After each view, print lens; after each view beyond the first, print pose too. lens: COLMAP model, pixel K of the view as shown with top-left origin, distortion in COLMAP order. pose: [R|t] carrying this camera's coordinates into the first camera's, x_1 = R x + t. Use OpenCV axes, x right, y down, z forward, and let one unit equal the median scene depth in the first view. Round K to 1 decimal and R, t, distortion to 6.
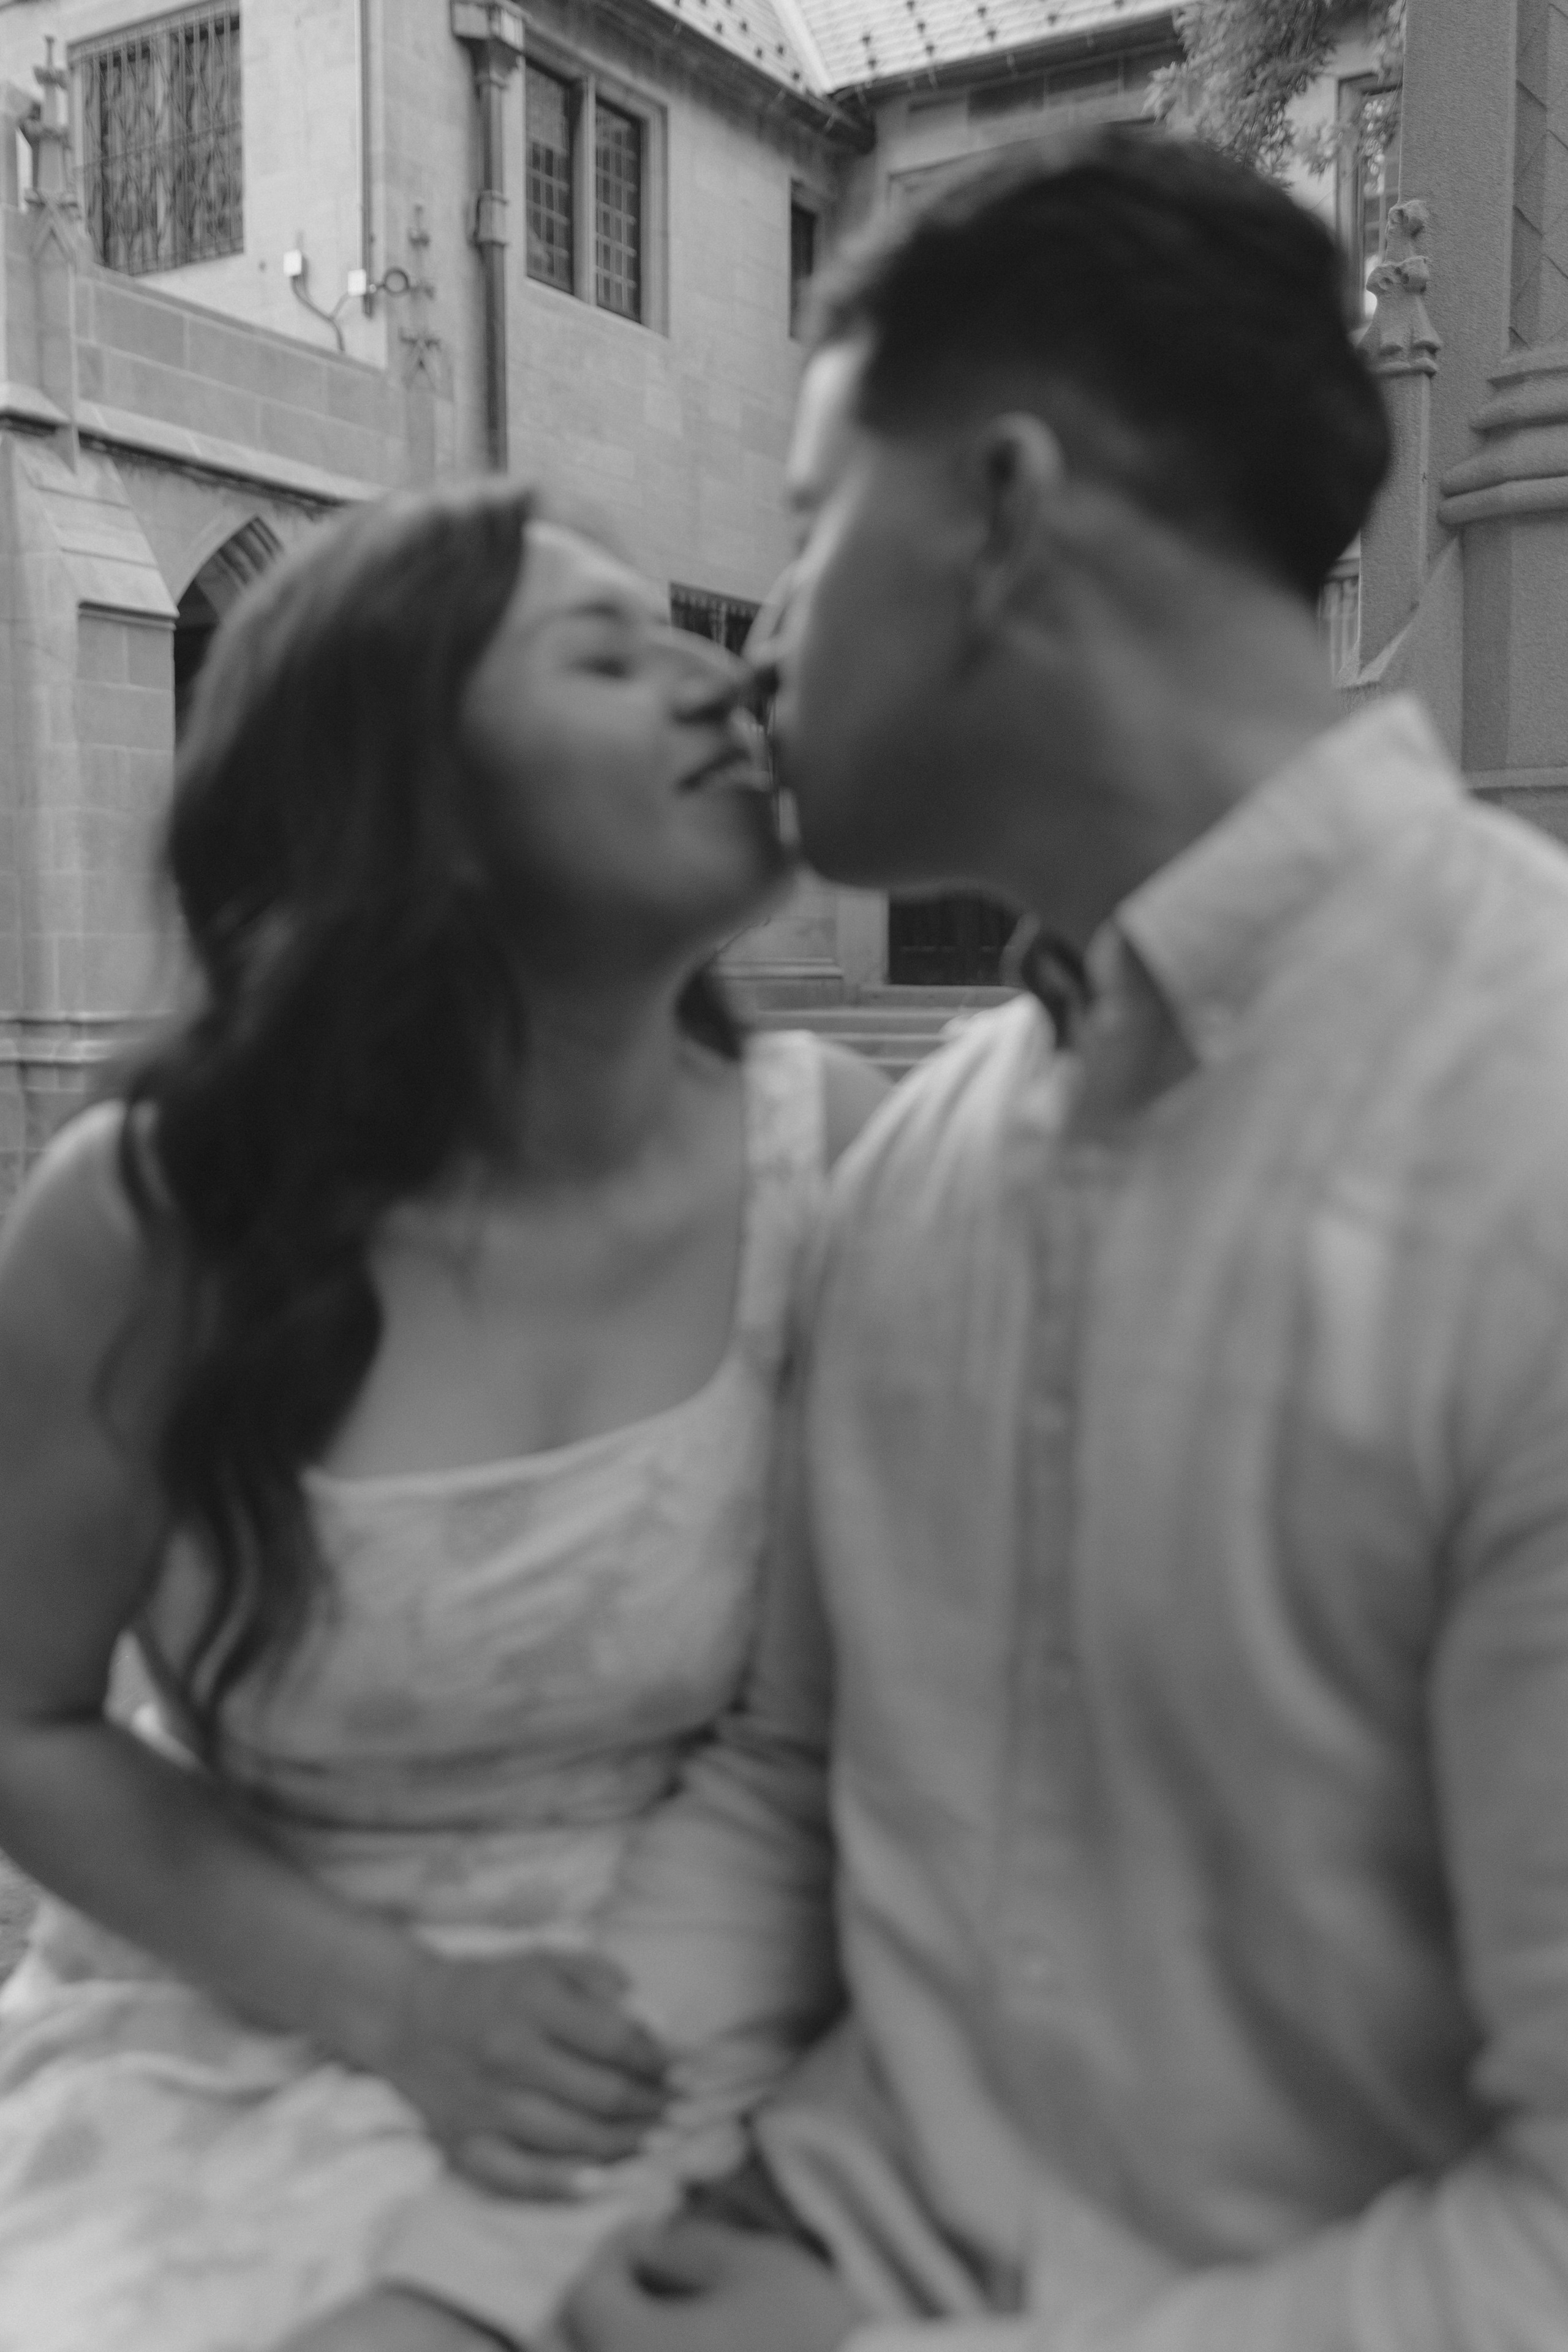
lens RADIAL K [[2257.1, 0, 801.9], [0, 2257.1, 1121.4], [0, 0, 1]] dist [0.007650, 0.000000]
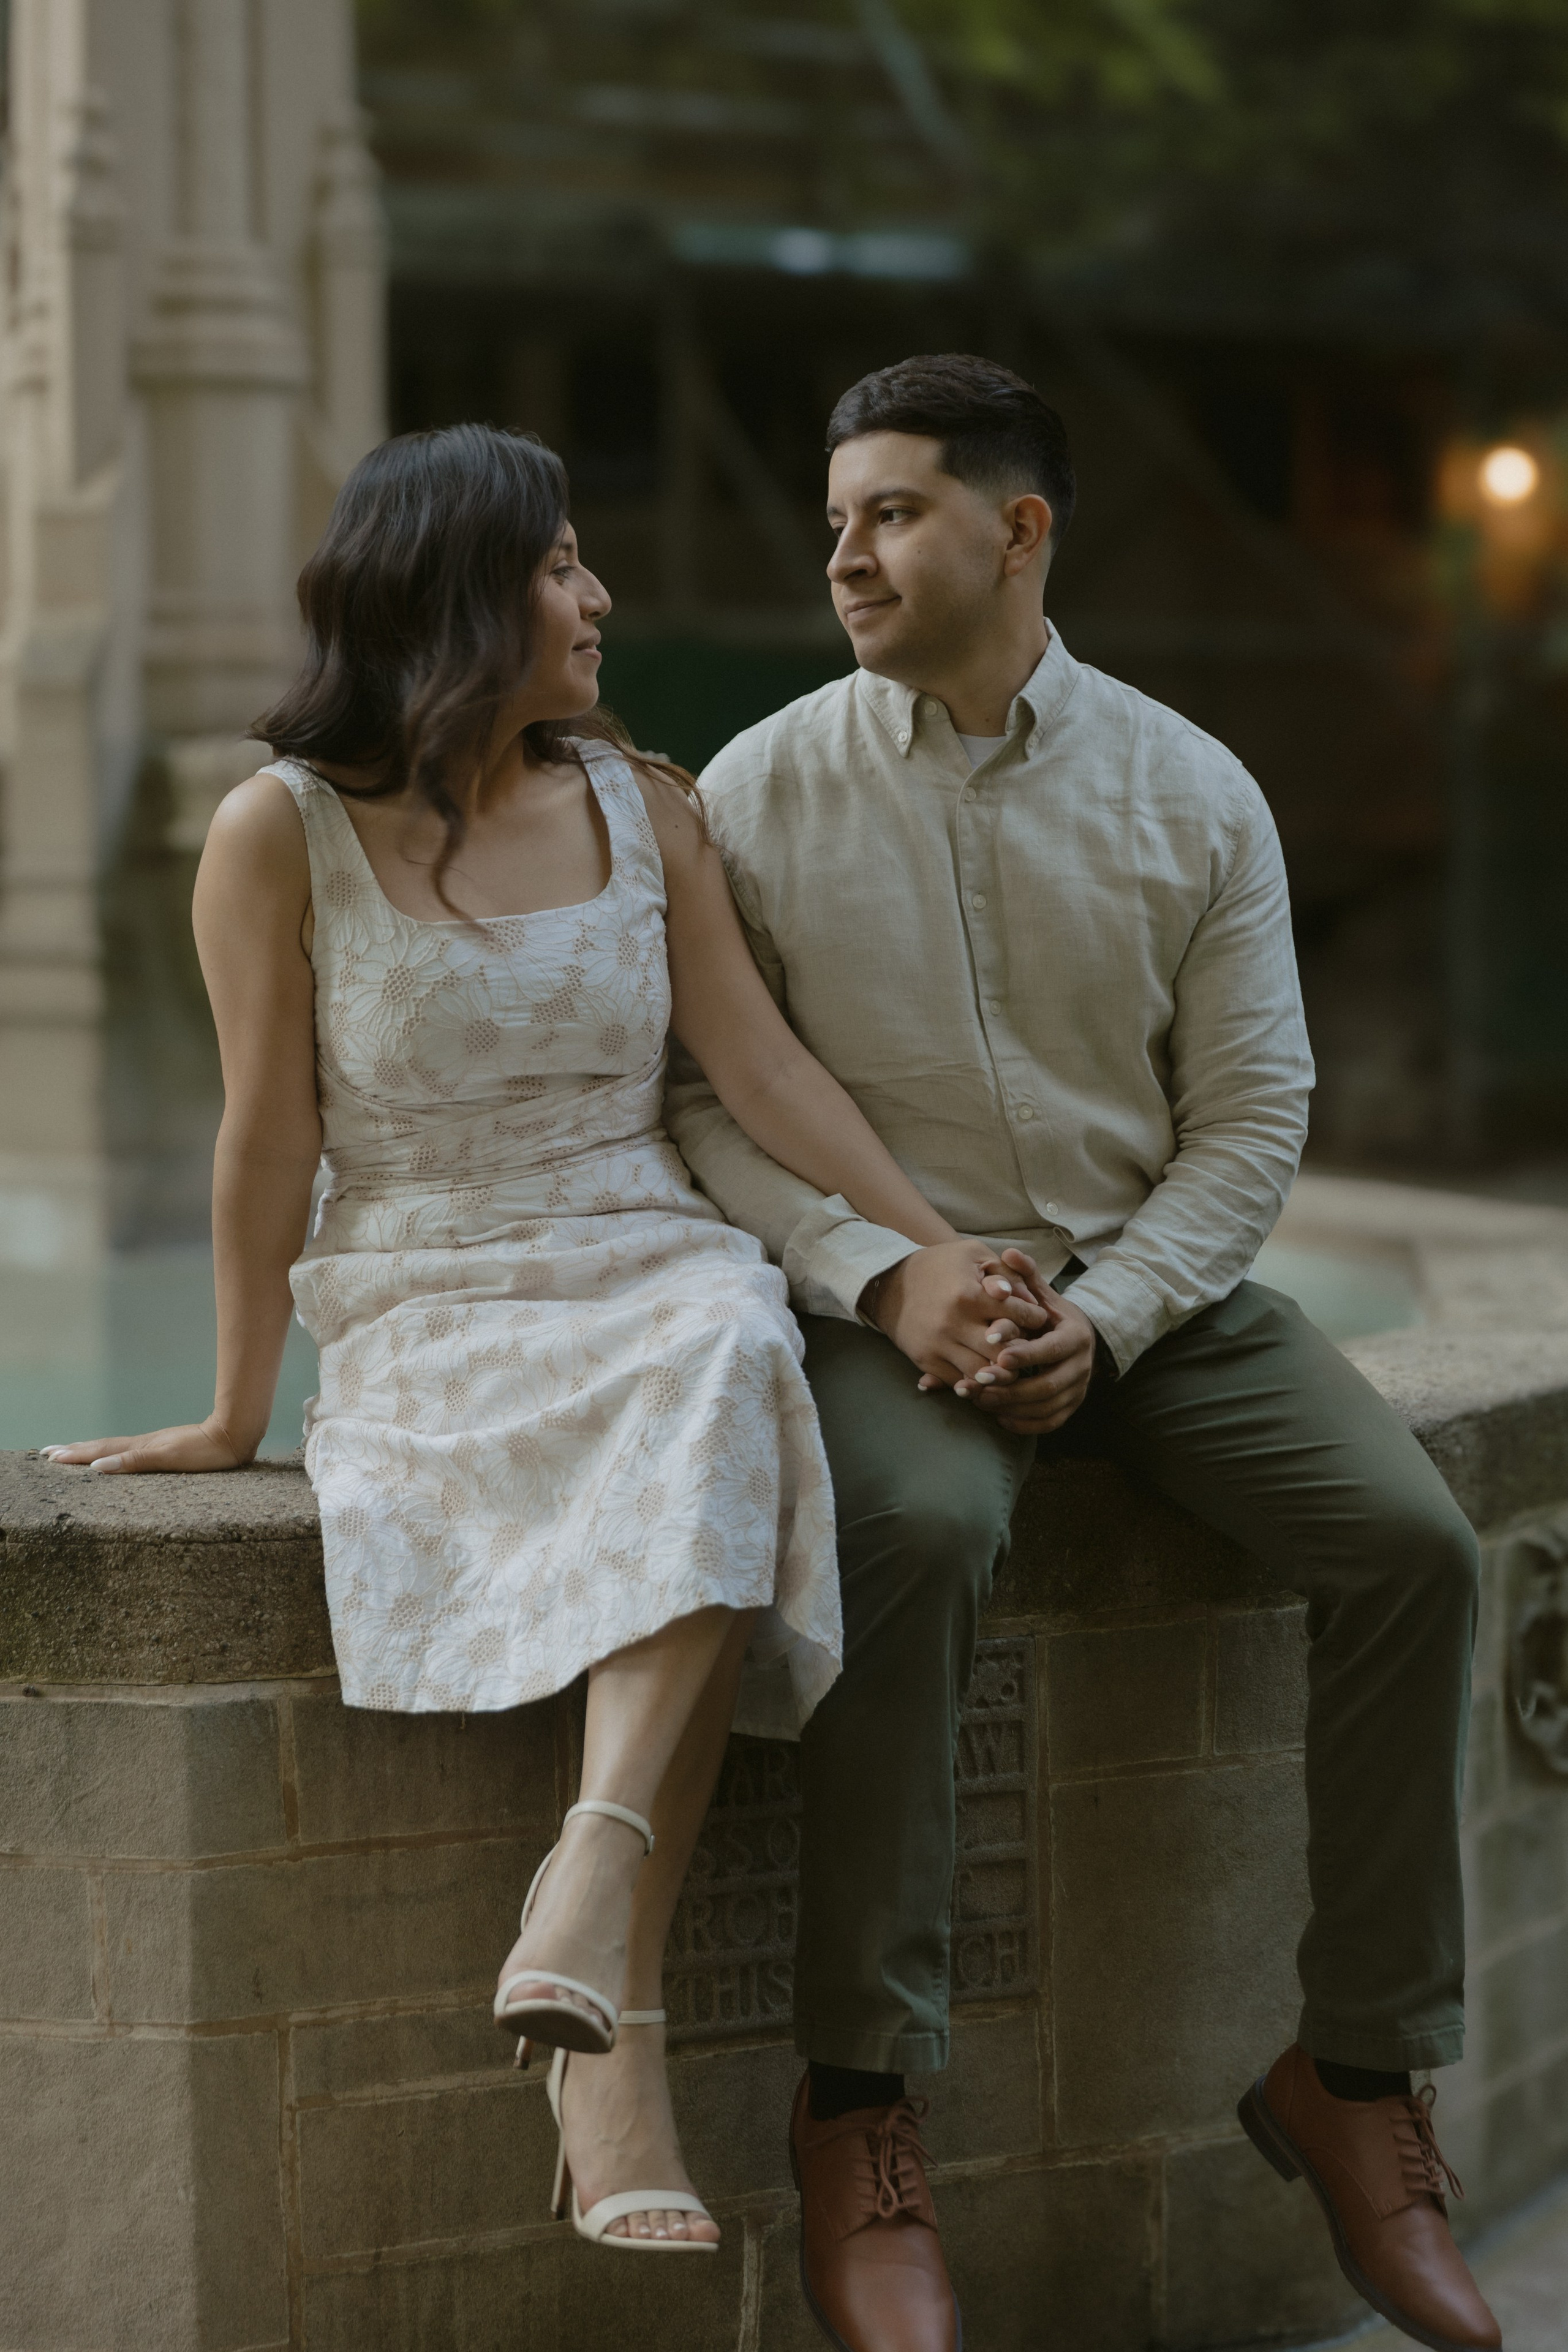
lens RADIAL K [[3810.6, 0, 774.7], [0, 3810.6, 1199.2], [0, 0, 1]] dist [-0.013091, 0.000000]
pose [[0.568124, -0.077868, 0.819251, -0.231306], [0.060419, 0.996773, 0.052843, 0.014344], [-0.820722, 0.019477, 0.570995, -0.075358]]
